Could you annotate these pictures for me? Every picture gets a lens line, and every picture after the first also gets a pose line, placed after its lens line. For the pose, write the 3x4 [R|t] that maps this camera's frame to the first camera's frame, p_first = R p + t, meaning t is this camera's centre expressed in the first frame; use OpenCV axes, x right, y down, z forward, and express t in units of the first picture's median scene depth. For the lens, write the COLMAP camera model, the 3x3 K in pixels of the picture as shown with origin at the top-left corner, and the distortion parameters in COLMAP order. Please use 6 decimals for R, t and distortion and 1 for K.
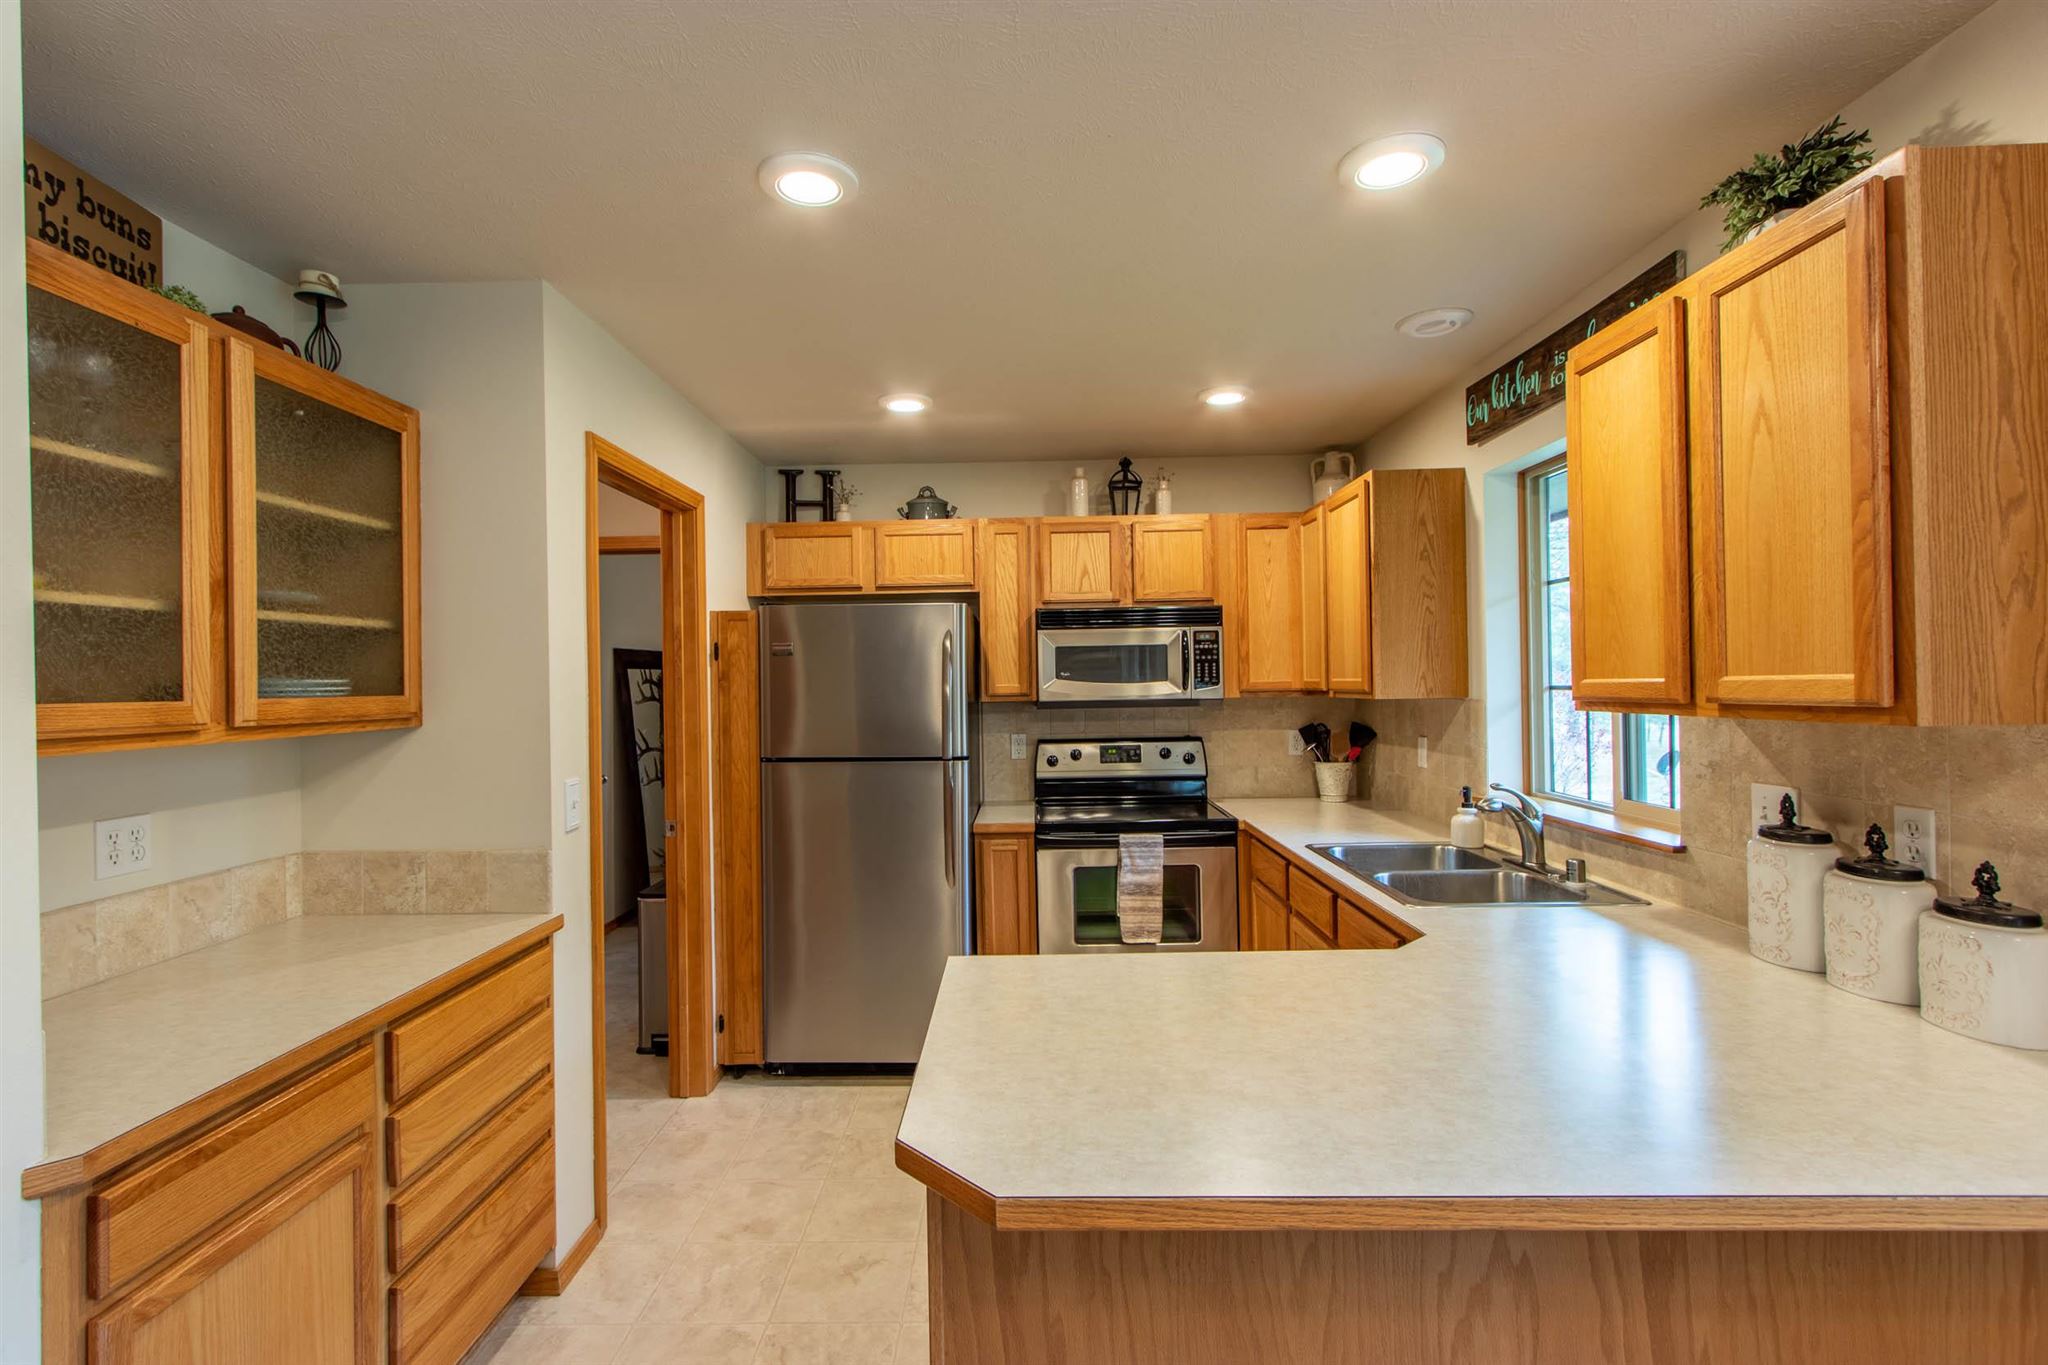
lens RADIAL K [[942.1, 0, 1007.8], [0, 942.1, 681.6], [0, 0, 1]] dist [0.008673, -0.000402]
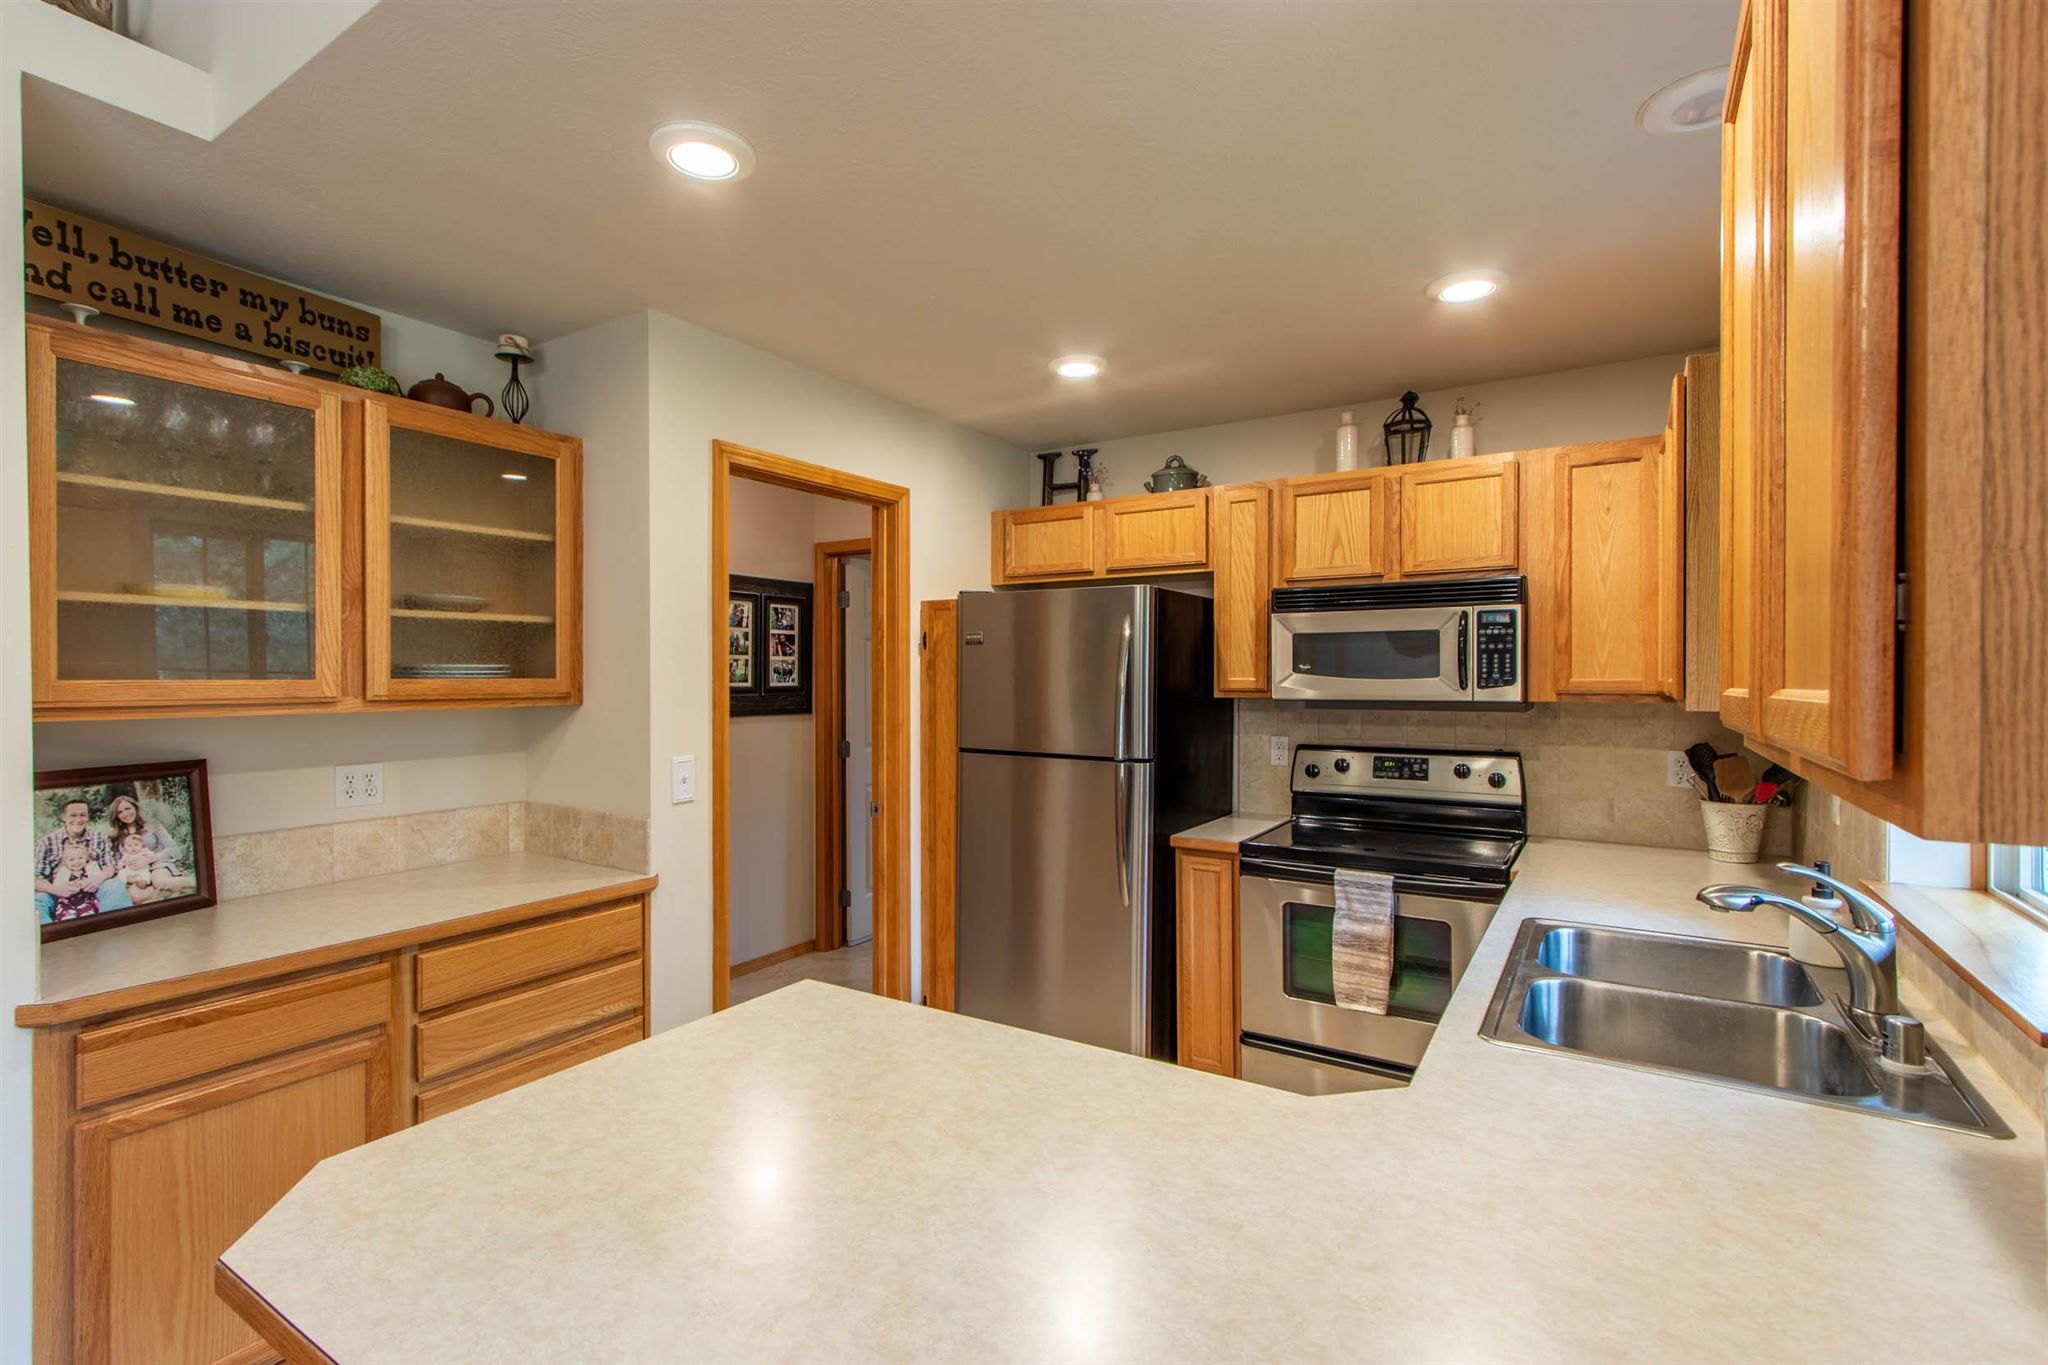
lens RADIAL K [[942.1, 0, 1007.8], [0, 942.1, 681.6], [0, 0, 1]] dist [0.008673, -0.000402]
pose [[0.849983, 0.020387, -0.526415, 0.302196], [-0.013792, 0.999770, 0.016451, -0.005420], [0.526630, -0.006723, 0.850068, 0.179167]]
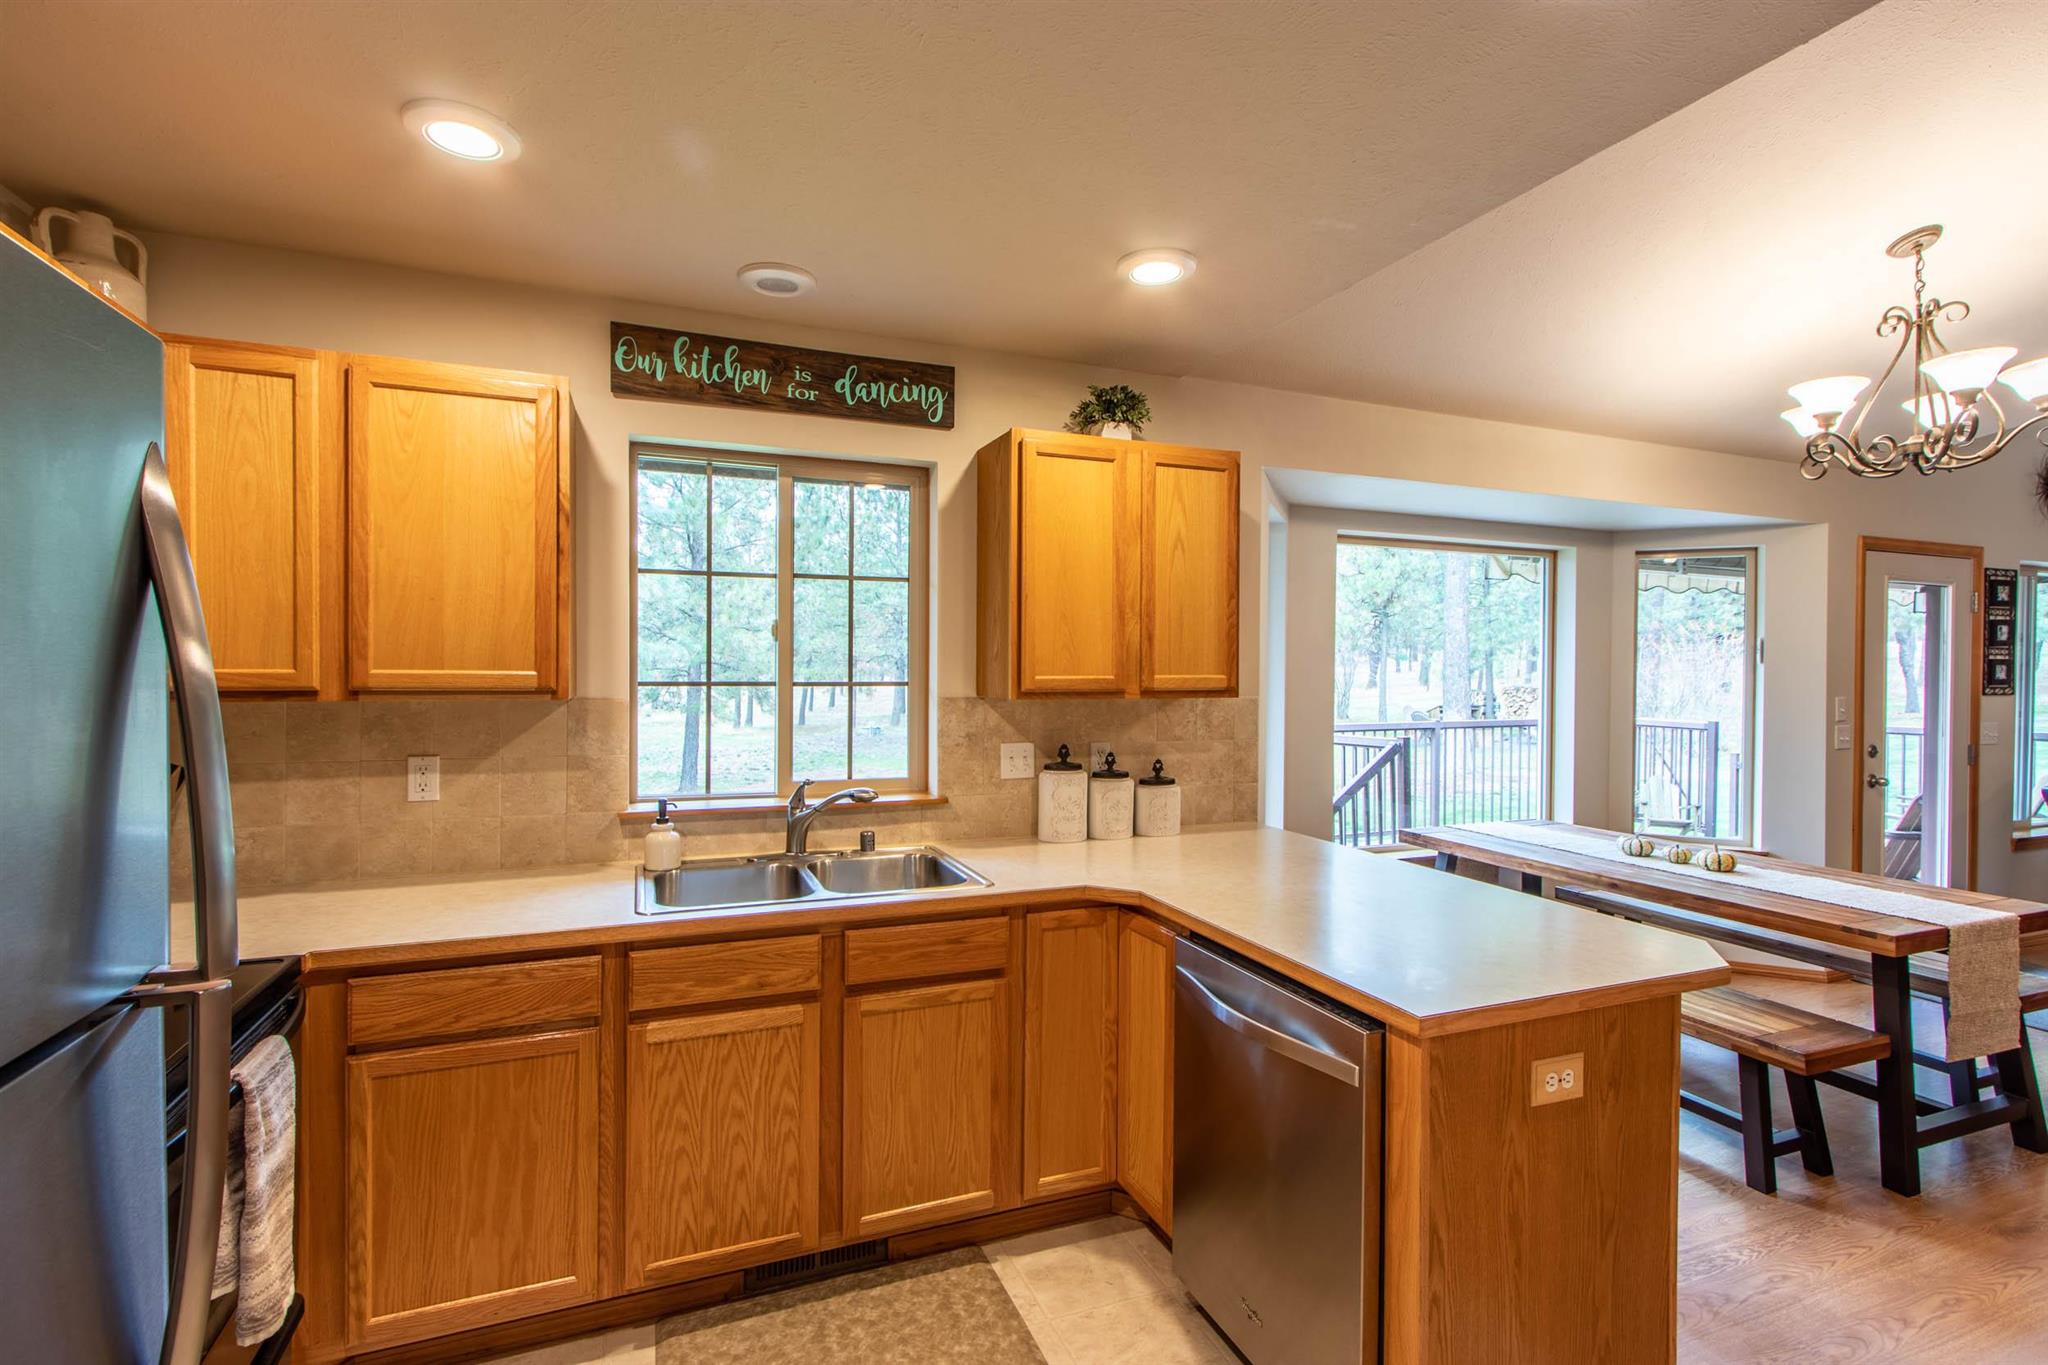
lens RADIAL K [[950.3, 0, 1024.0], [0, 950.3, 682.5], [0, 0, 1]] dist [0.001400, 0.000193]
pose [[-0.387142, 0.000515, 0.922020, -0.362192], [-0.002809, 0.999995, -0.001738, 0.005104], [-0.922016, -0.003263, -0.387138, 0.848822]]
